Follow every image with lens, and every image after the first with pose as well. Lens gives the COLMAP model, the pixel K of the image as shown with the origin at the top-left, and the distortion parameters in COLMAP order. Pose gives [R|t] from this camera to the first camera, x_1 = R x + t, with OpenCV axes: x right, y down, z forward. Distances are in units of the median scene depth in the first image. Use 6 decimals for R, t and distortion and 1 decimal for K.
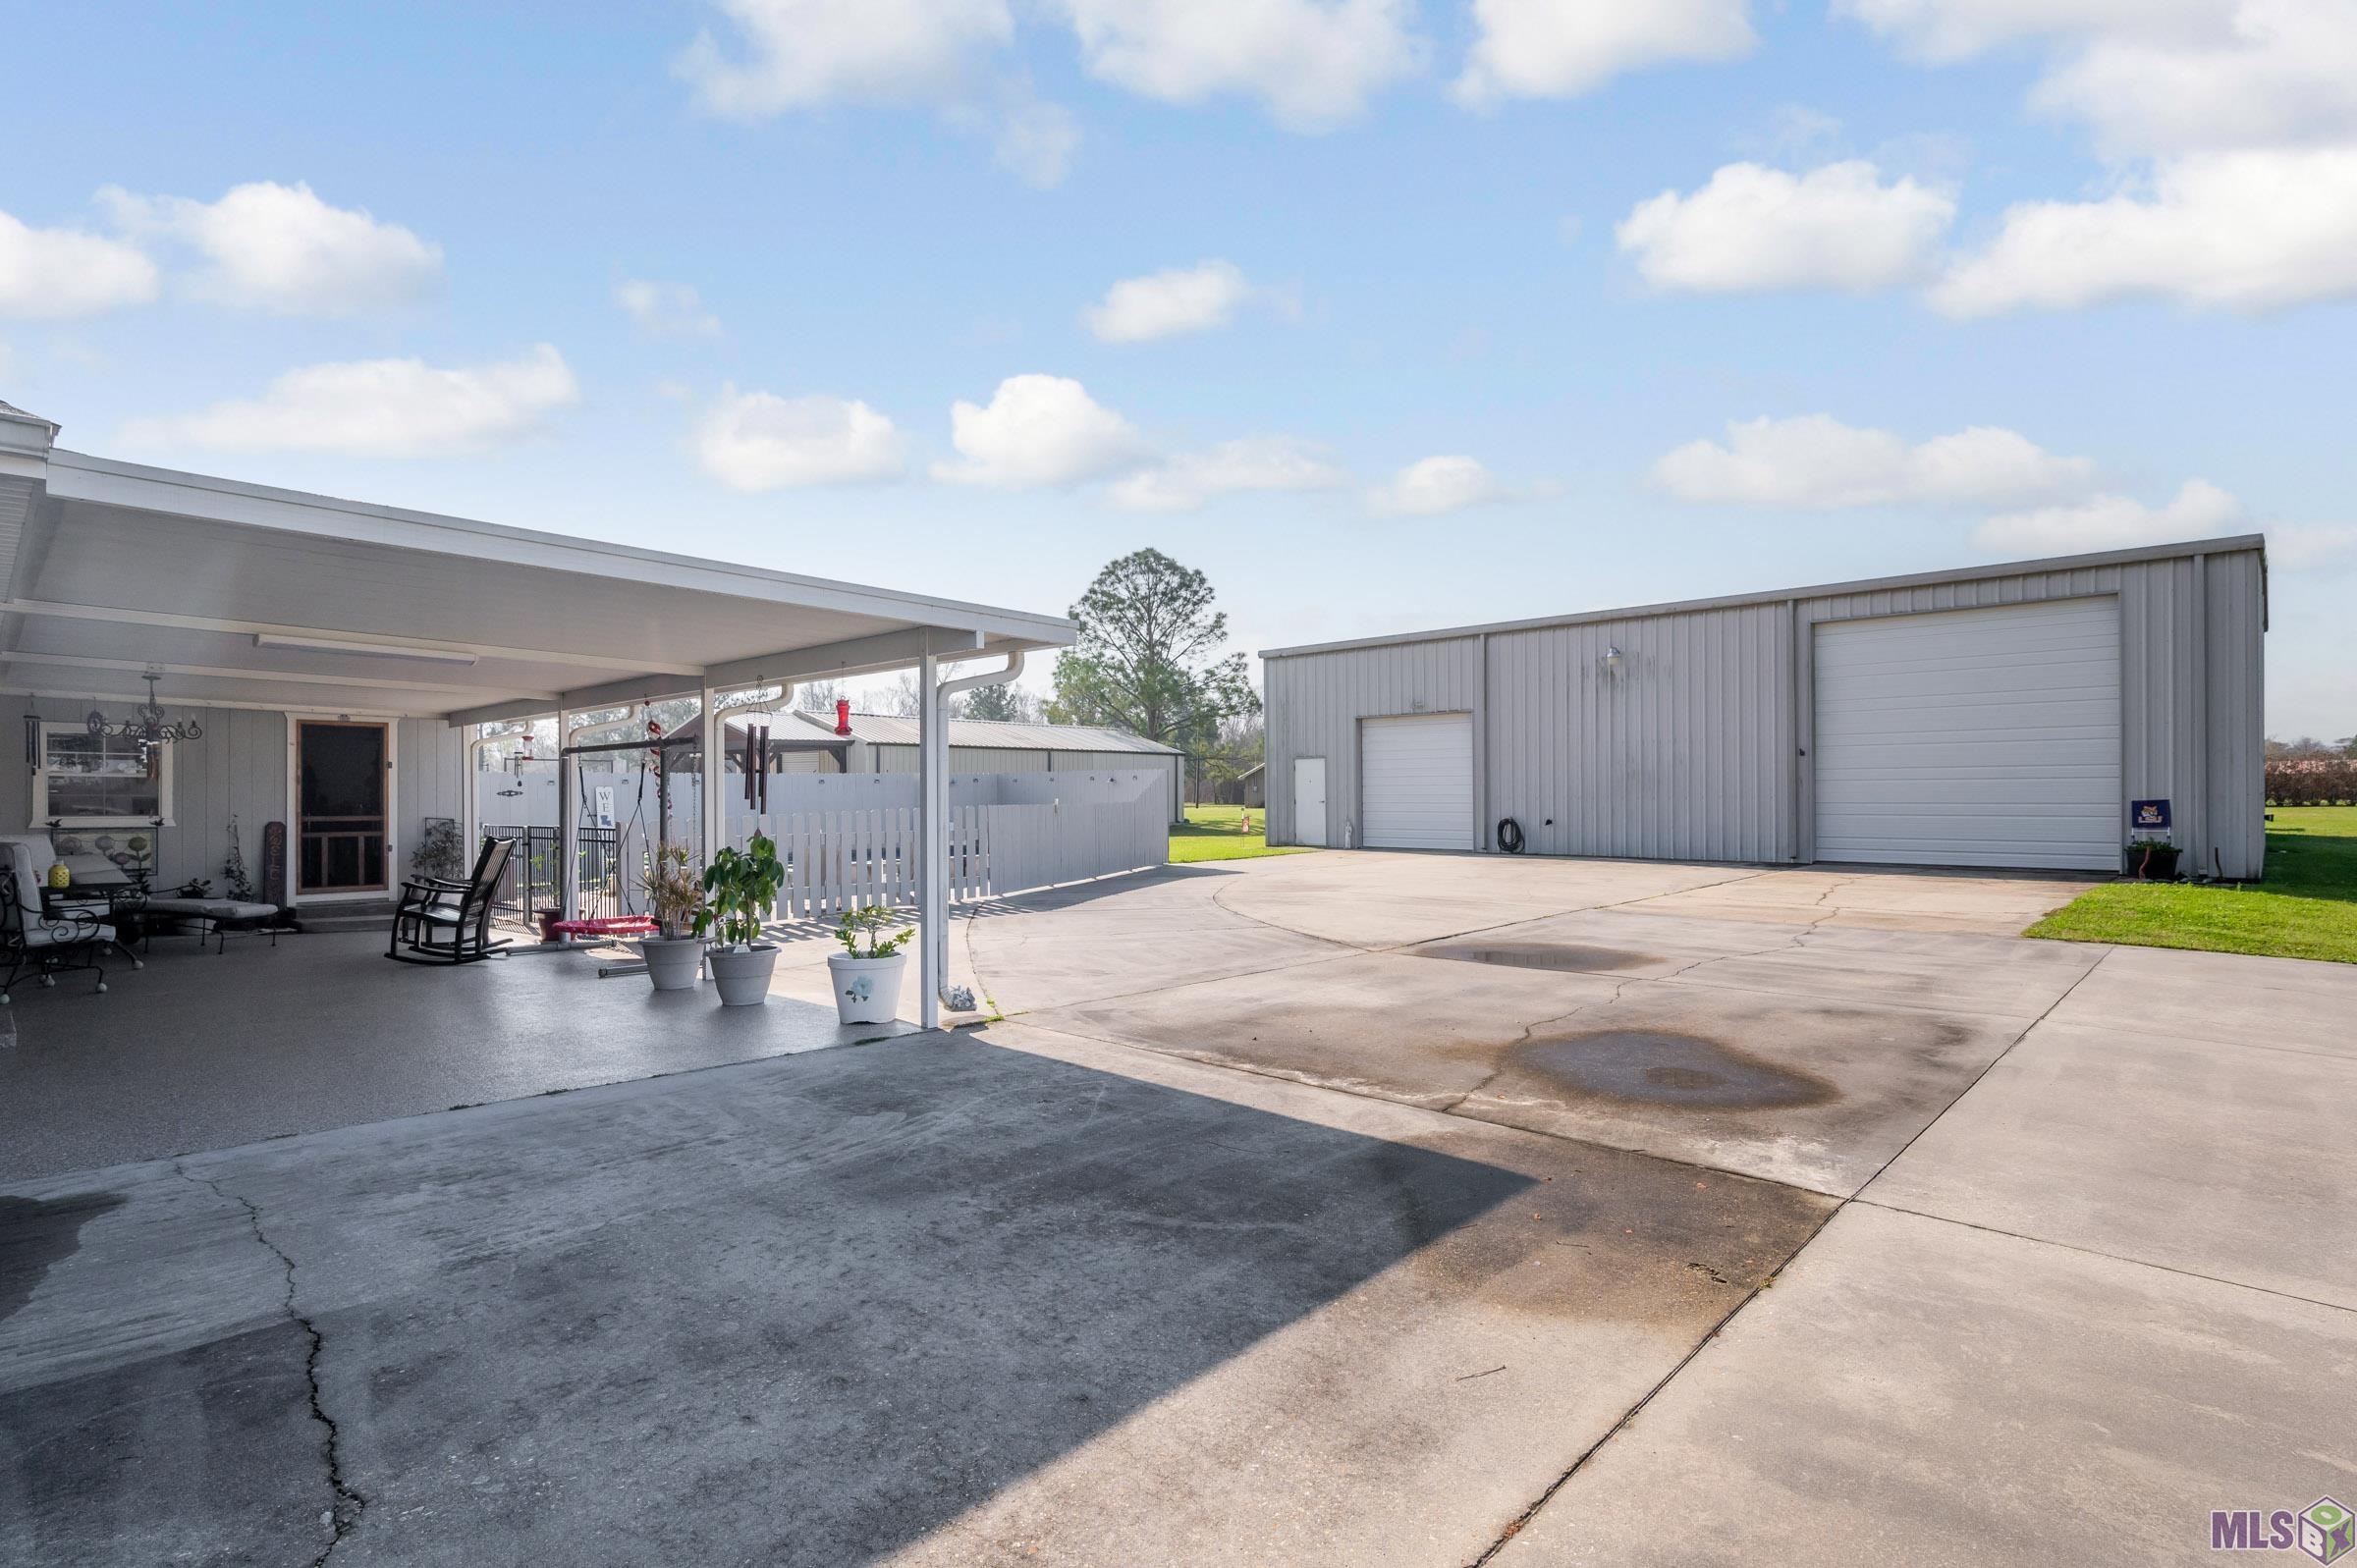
lens RADIAL K [[1143.8, 0, 1176.8], [0, 1143.8, 794.2], [0, 0, 1]] dist [-0.000083, -0.000022]
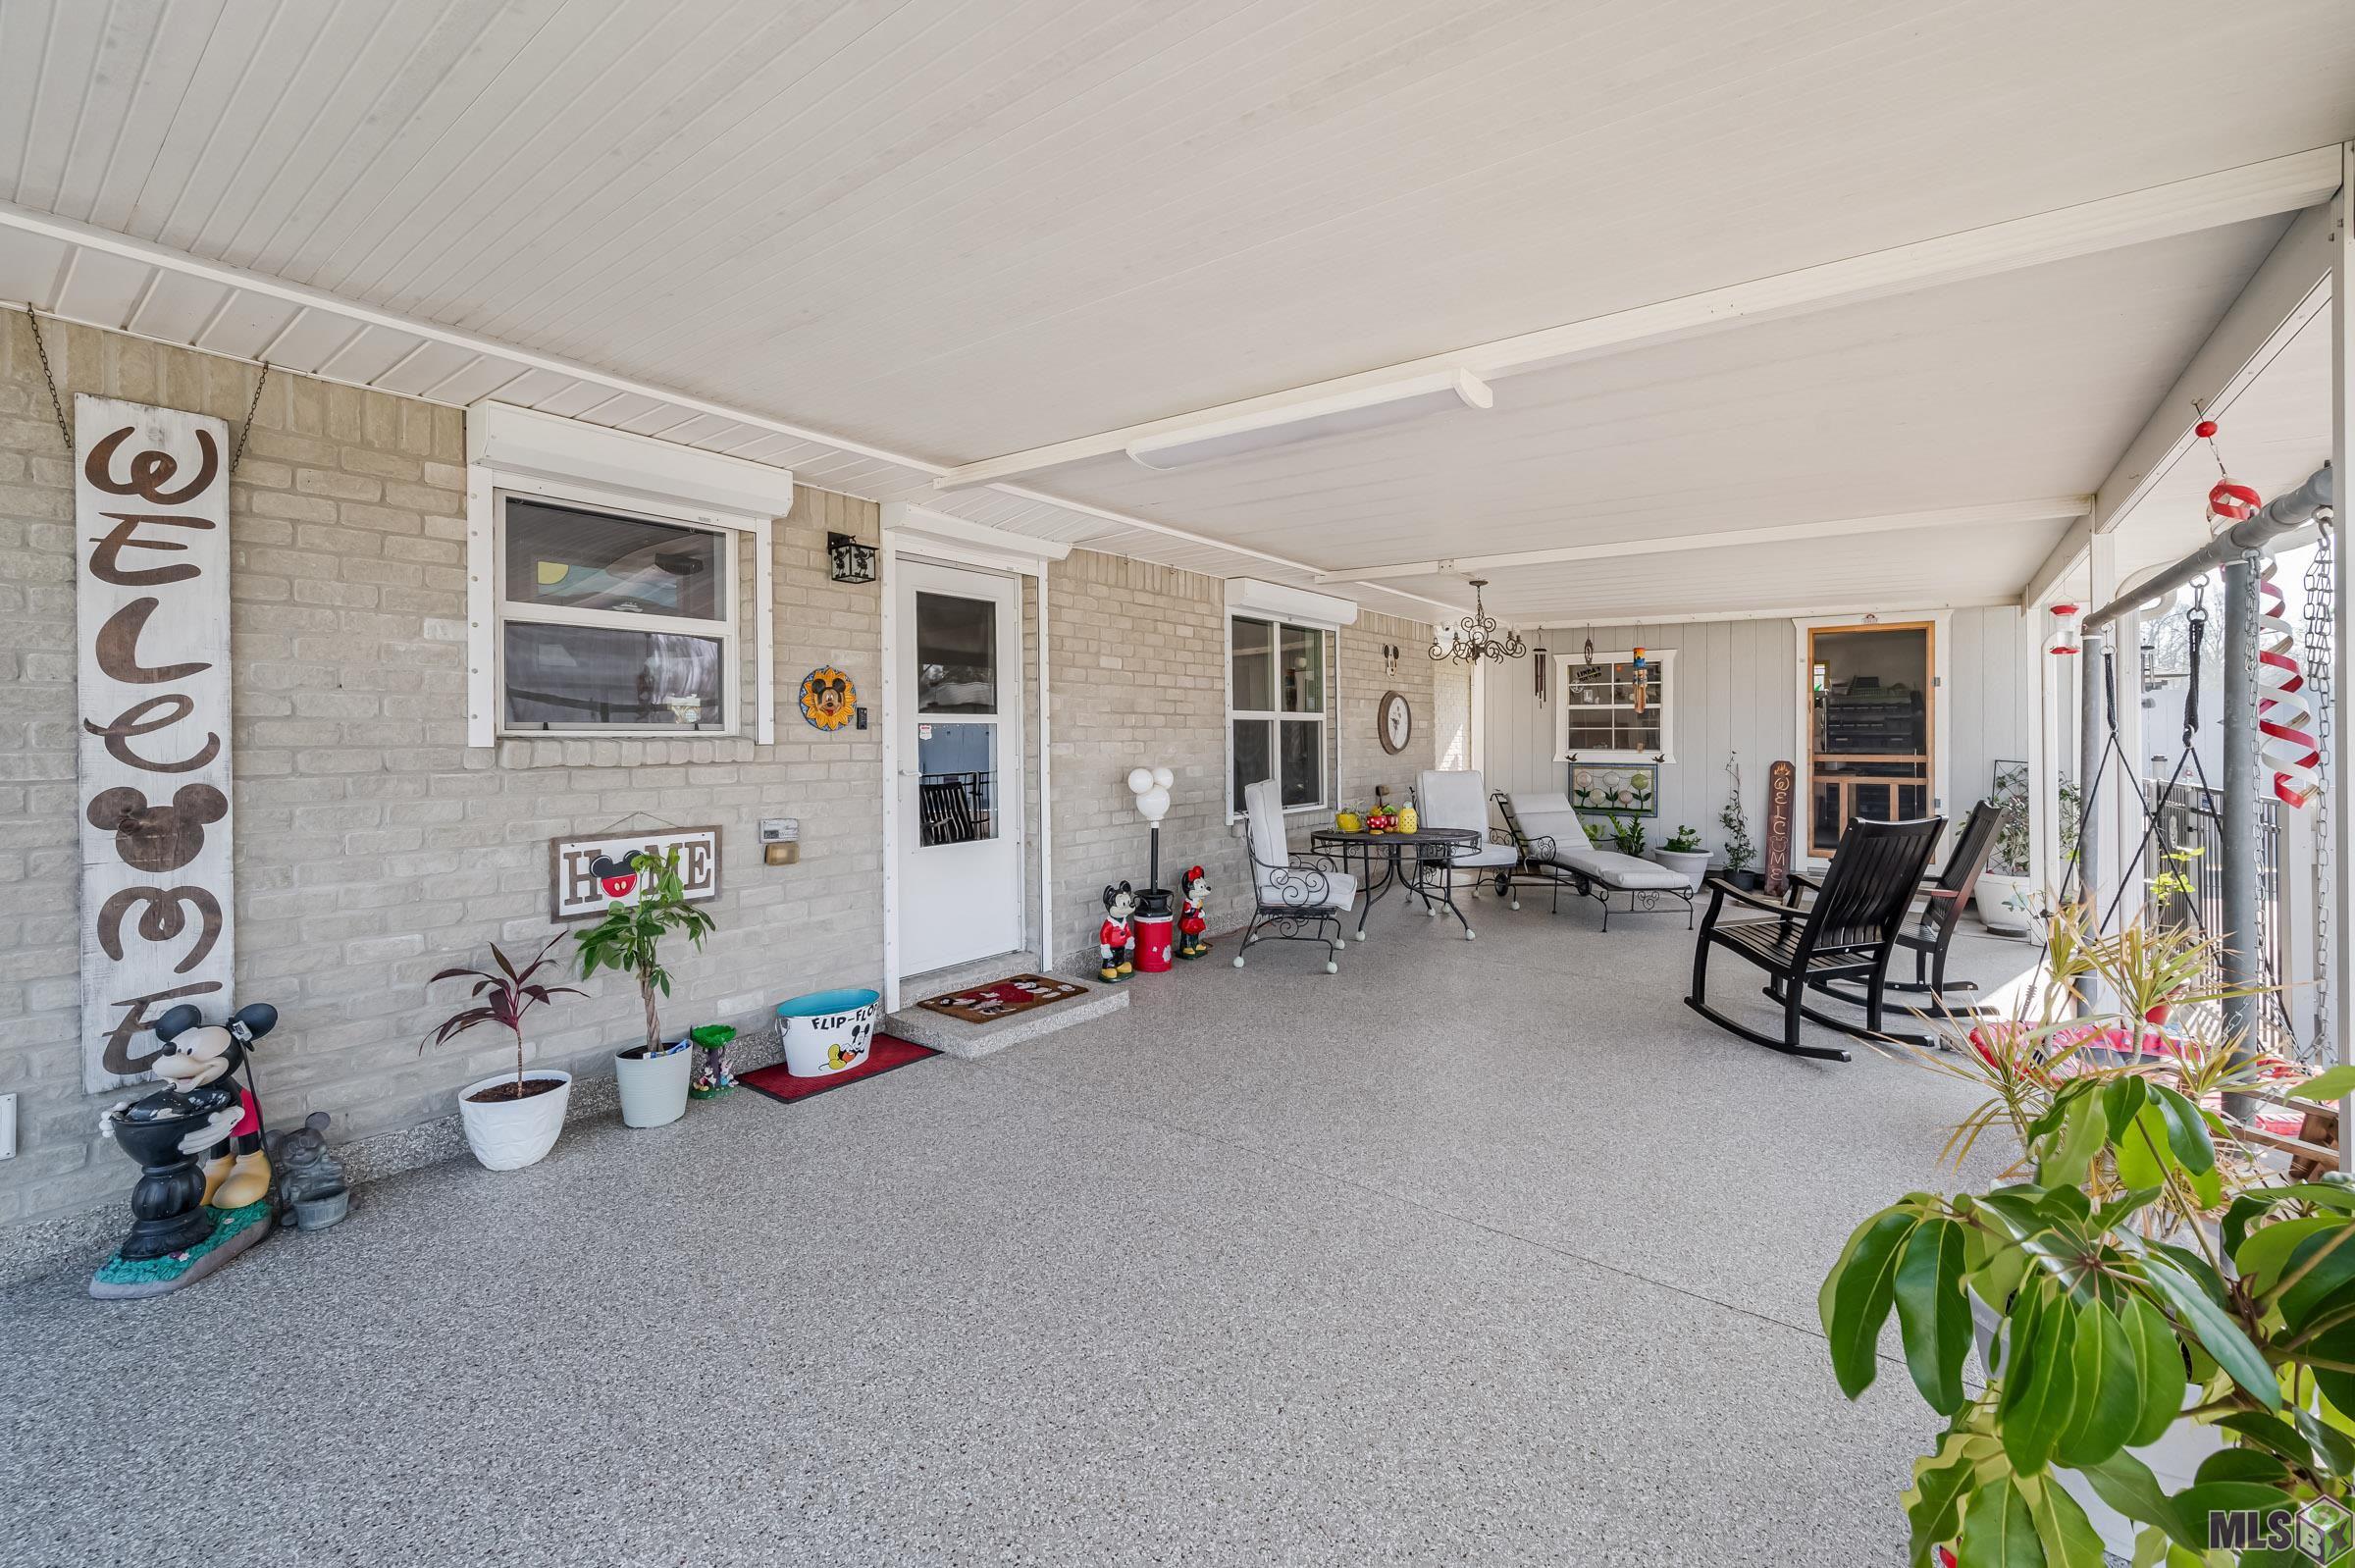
lens RADIAL K [[965.1, 0, 1170.2], [0, 965.1, 736.8], [0, 0, 1]] dist [0.000710, 0.000162]
pose [[0.096621, 0.004832, -0.995310, -0.169394], [0.008919, 0.999944, 0.005721, 0.000126], [0.995281, -0.009430, 0.096573, 0.516149]]
